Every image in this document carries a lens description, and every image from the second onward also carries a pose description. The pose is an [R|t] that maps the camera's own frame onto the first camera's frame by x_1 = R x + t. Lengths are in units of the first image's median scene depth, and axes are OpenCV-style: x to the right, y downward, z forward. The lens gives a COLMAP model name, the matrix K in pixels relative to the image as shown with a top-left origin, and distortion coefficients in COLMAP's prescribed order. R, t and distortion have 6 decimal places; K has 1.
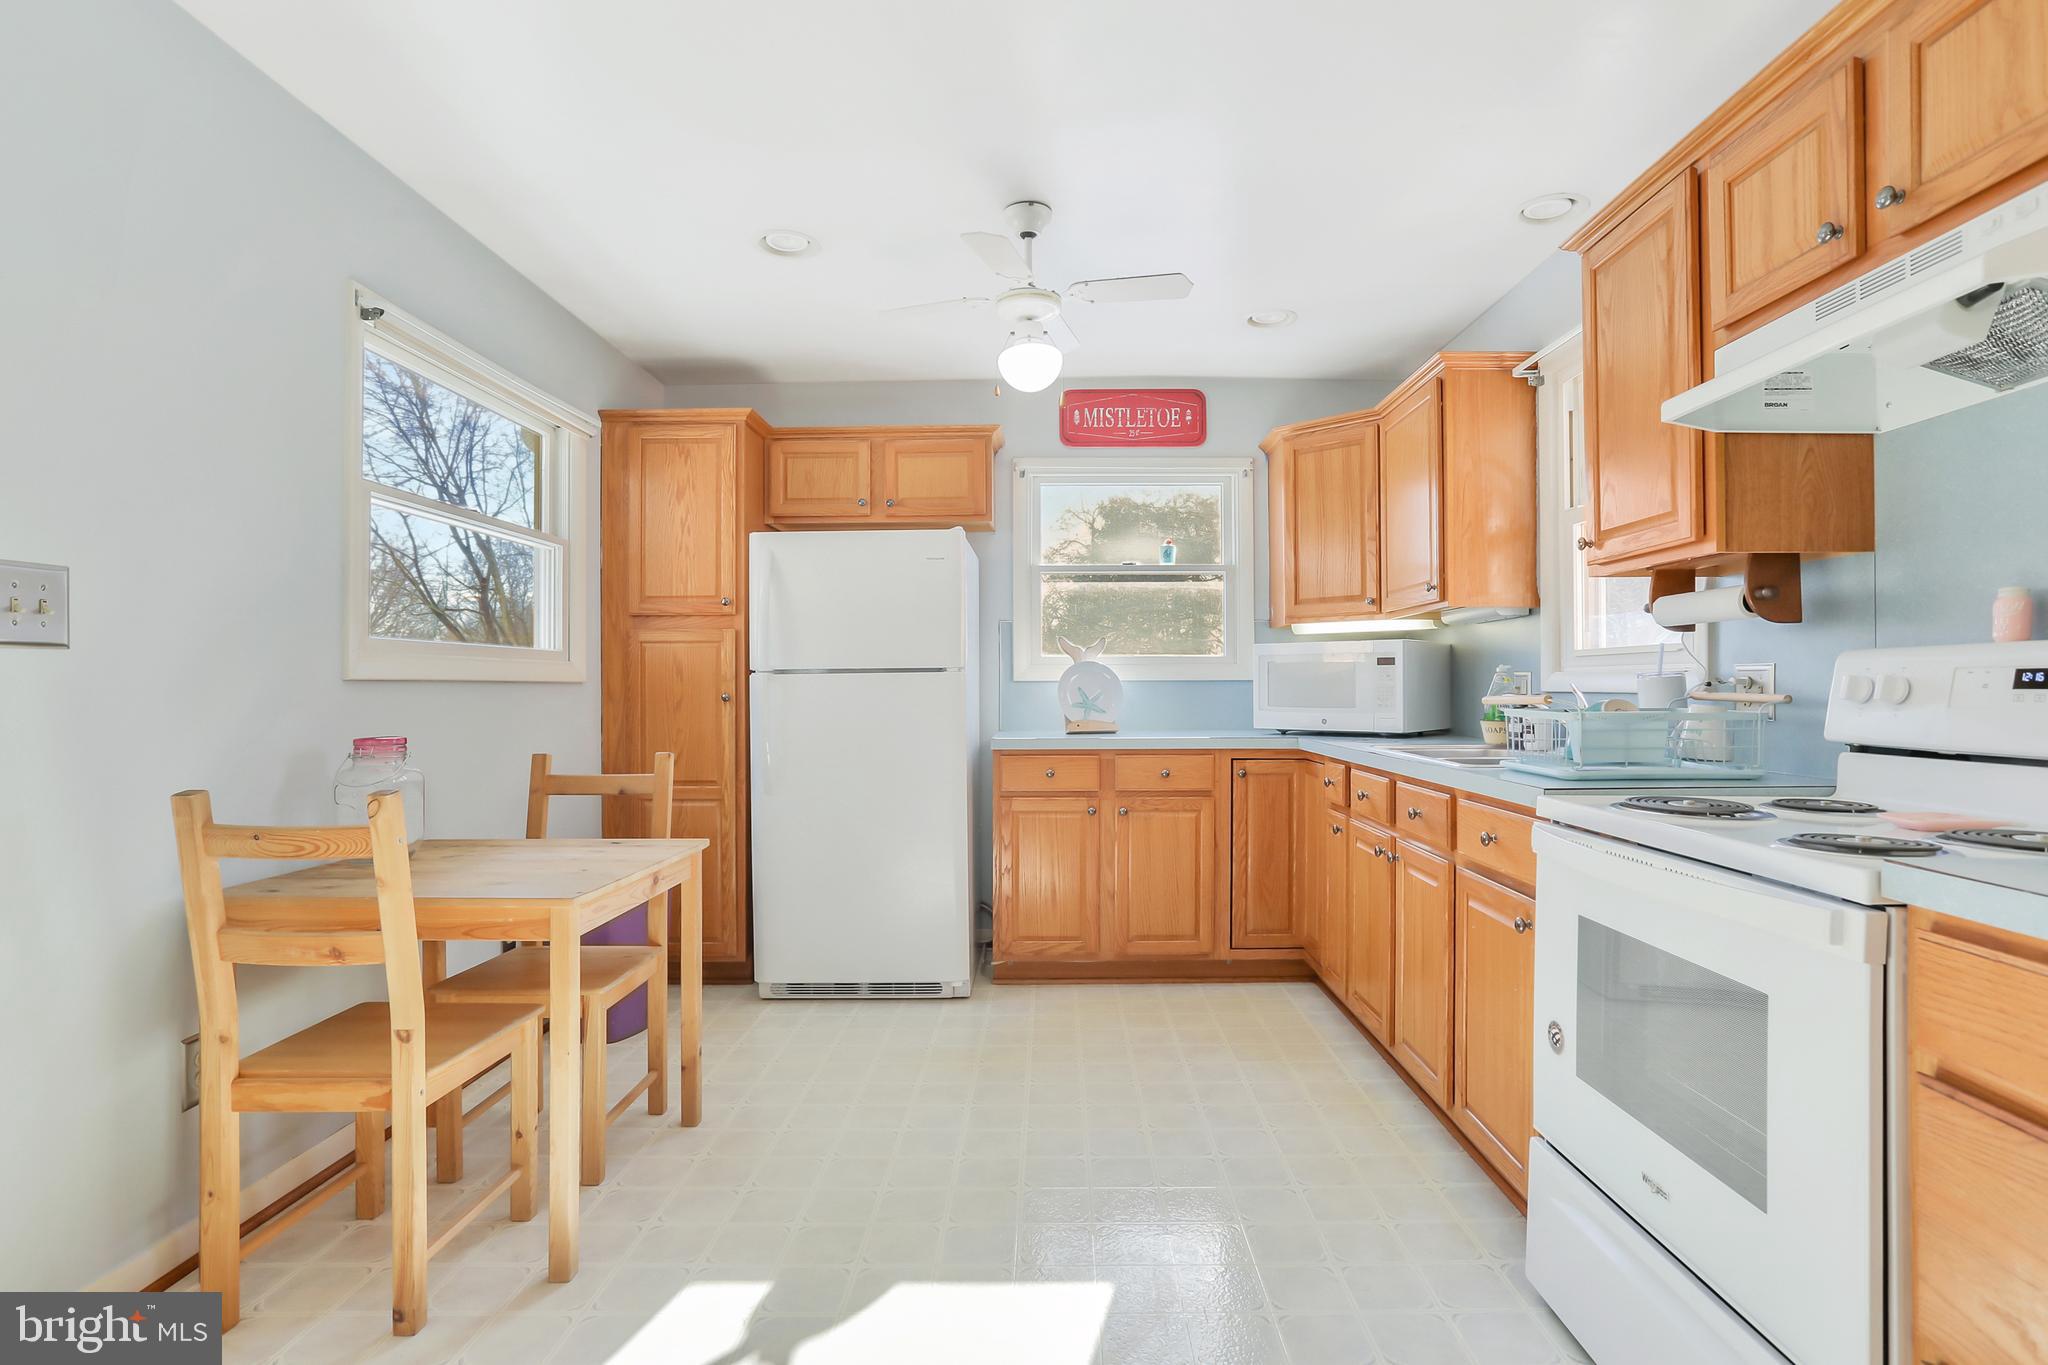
lens RADIAL K [[1026.5, 0, 1024.0], [0, 1026.5, 682.5], [0, 0, 1]] dist [-0.063426, 0.039775]
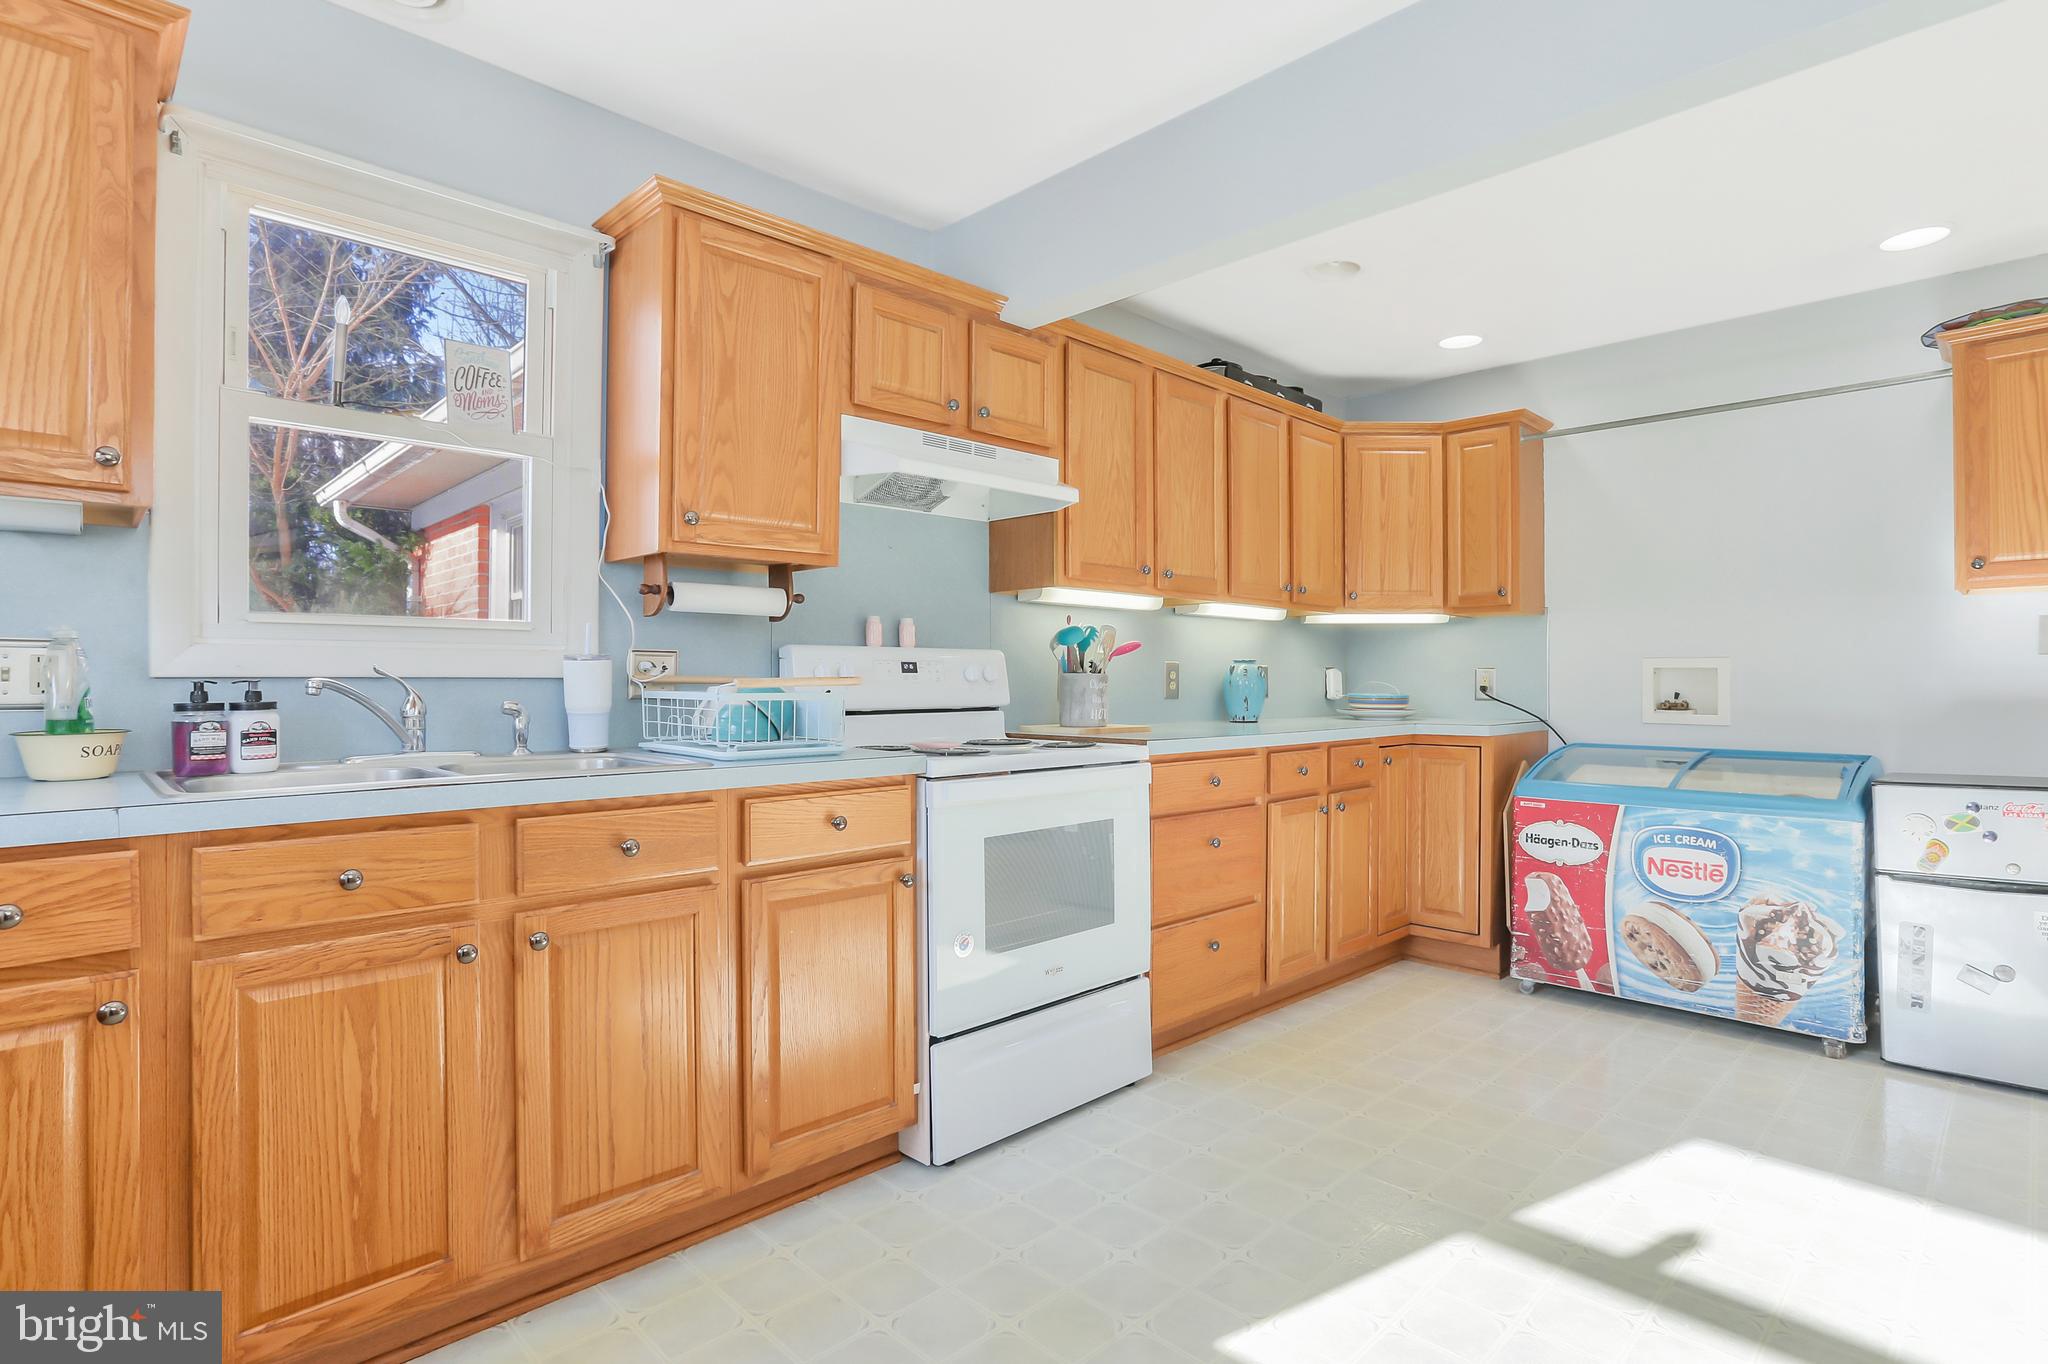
lens RADIAL K [[1026.5, 0, 1024.0], [0, 1026.5, 682.0], [0, 0, 1]] dist [-0.063426, 0.039775]
pose [[-0.706652, -0.000346, 0.707561, -0.214497], [-0.001270, 0.999999, -0.000779, 0.010121], [-0.707560, -0.001449, -0.706652, 0.893438]]
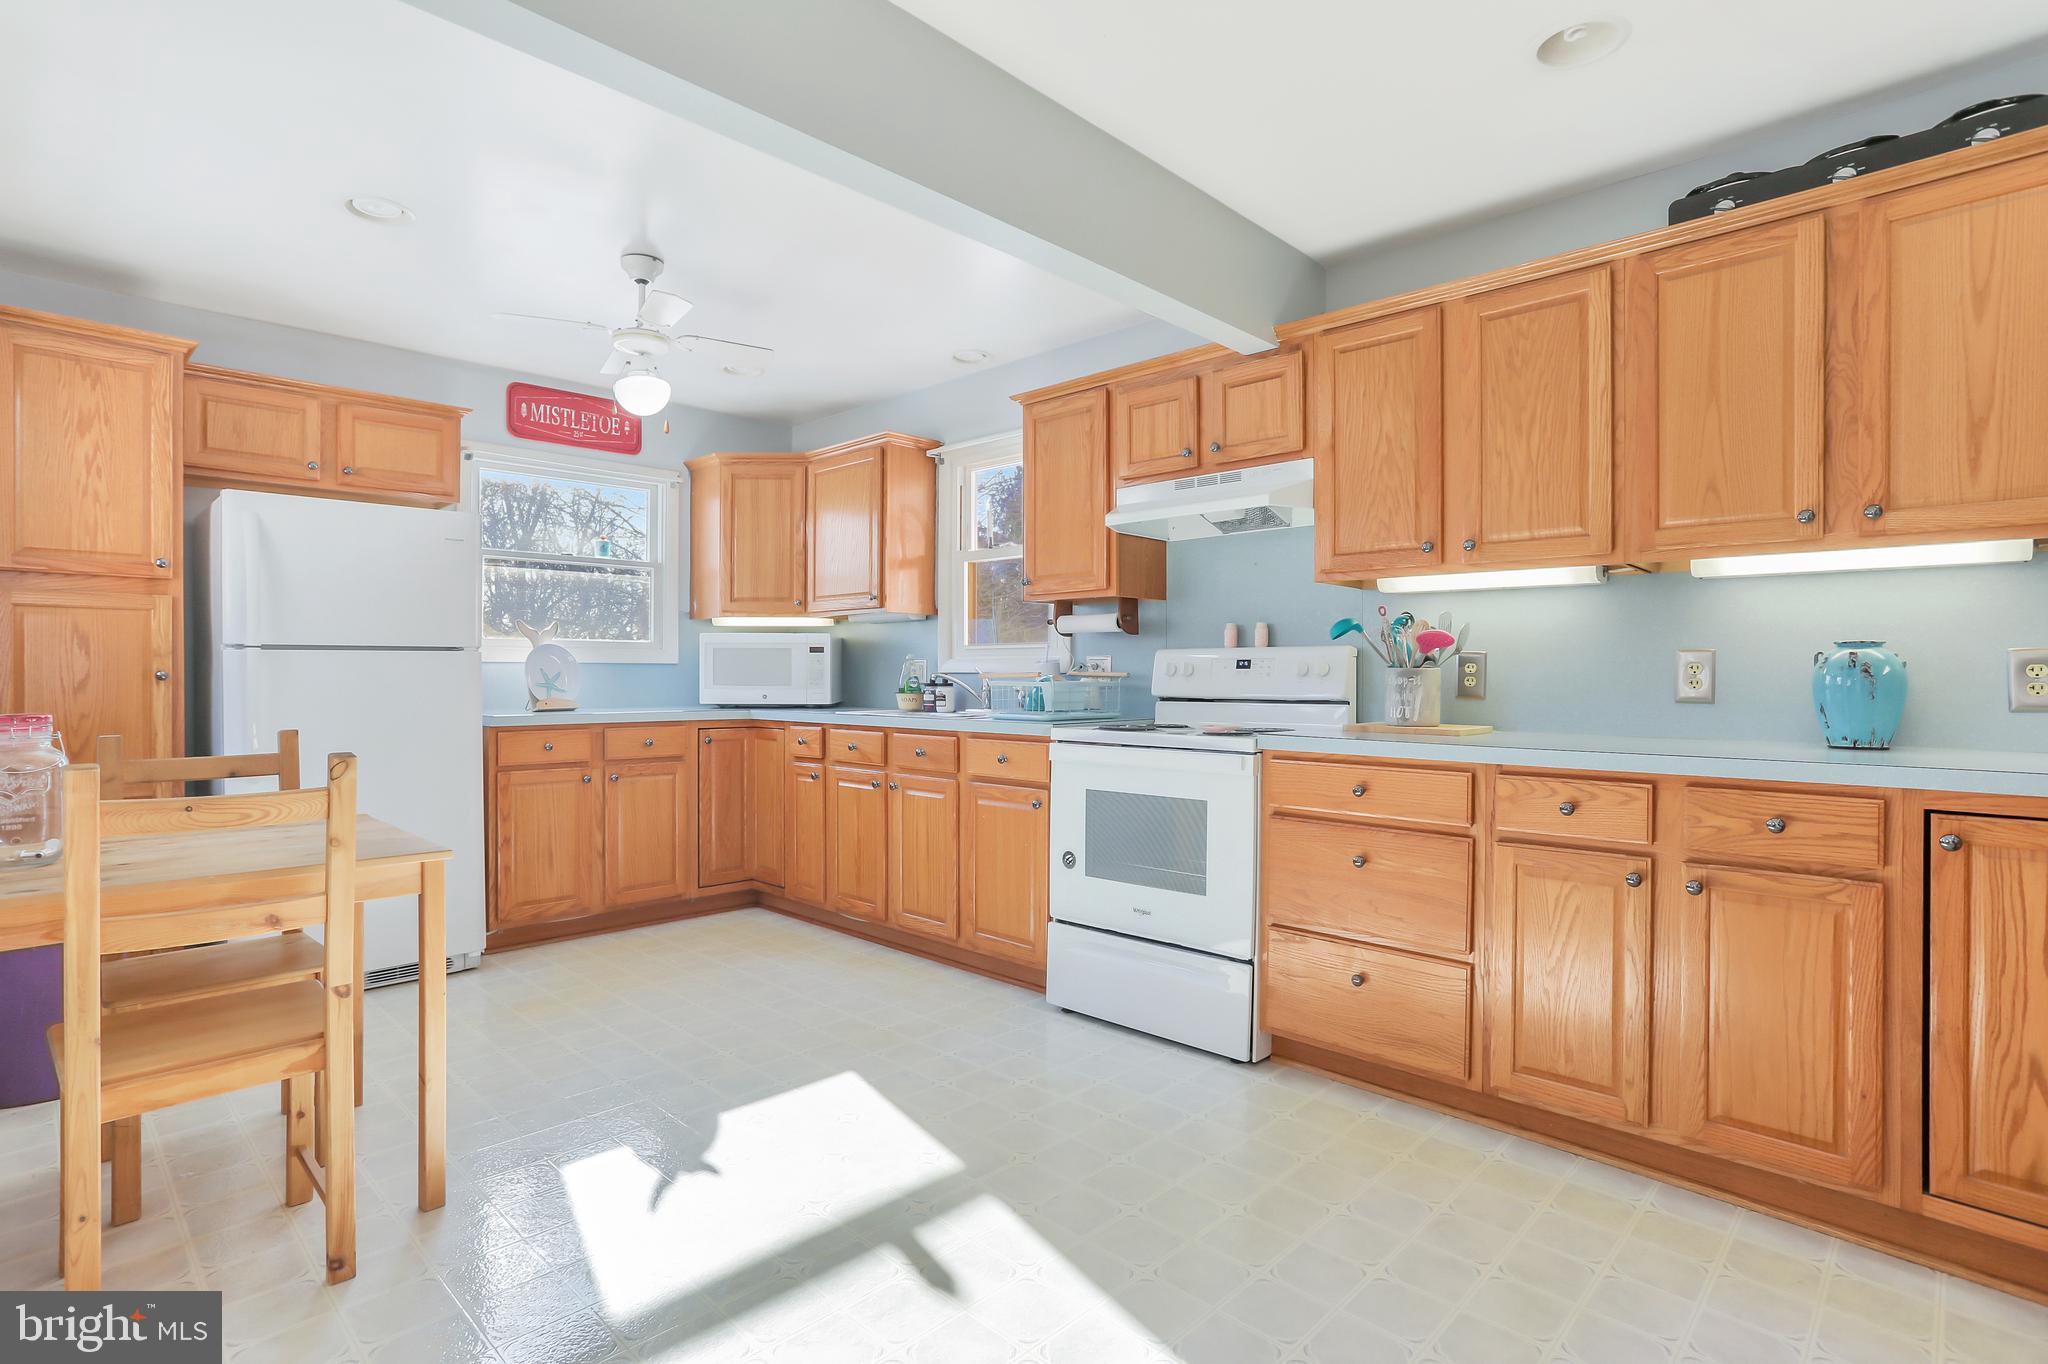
lens RADIAL K [[1026.5, 0, 1024.0], [0, 1026.5, 682.0], [0, 0, 1]] dist [-0.063426, 0.039775]
pose [[0.690692, 0.000093, 0.723149, -0.415896], [-0.006643, 0.999959, 0.006216, 0.010515], [-0.723118, -0.009098, 0.690664, -0.103334]]
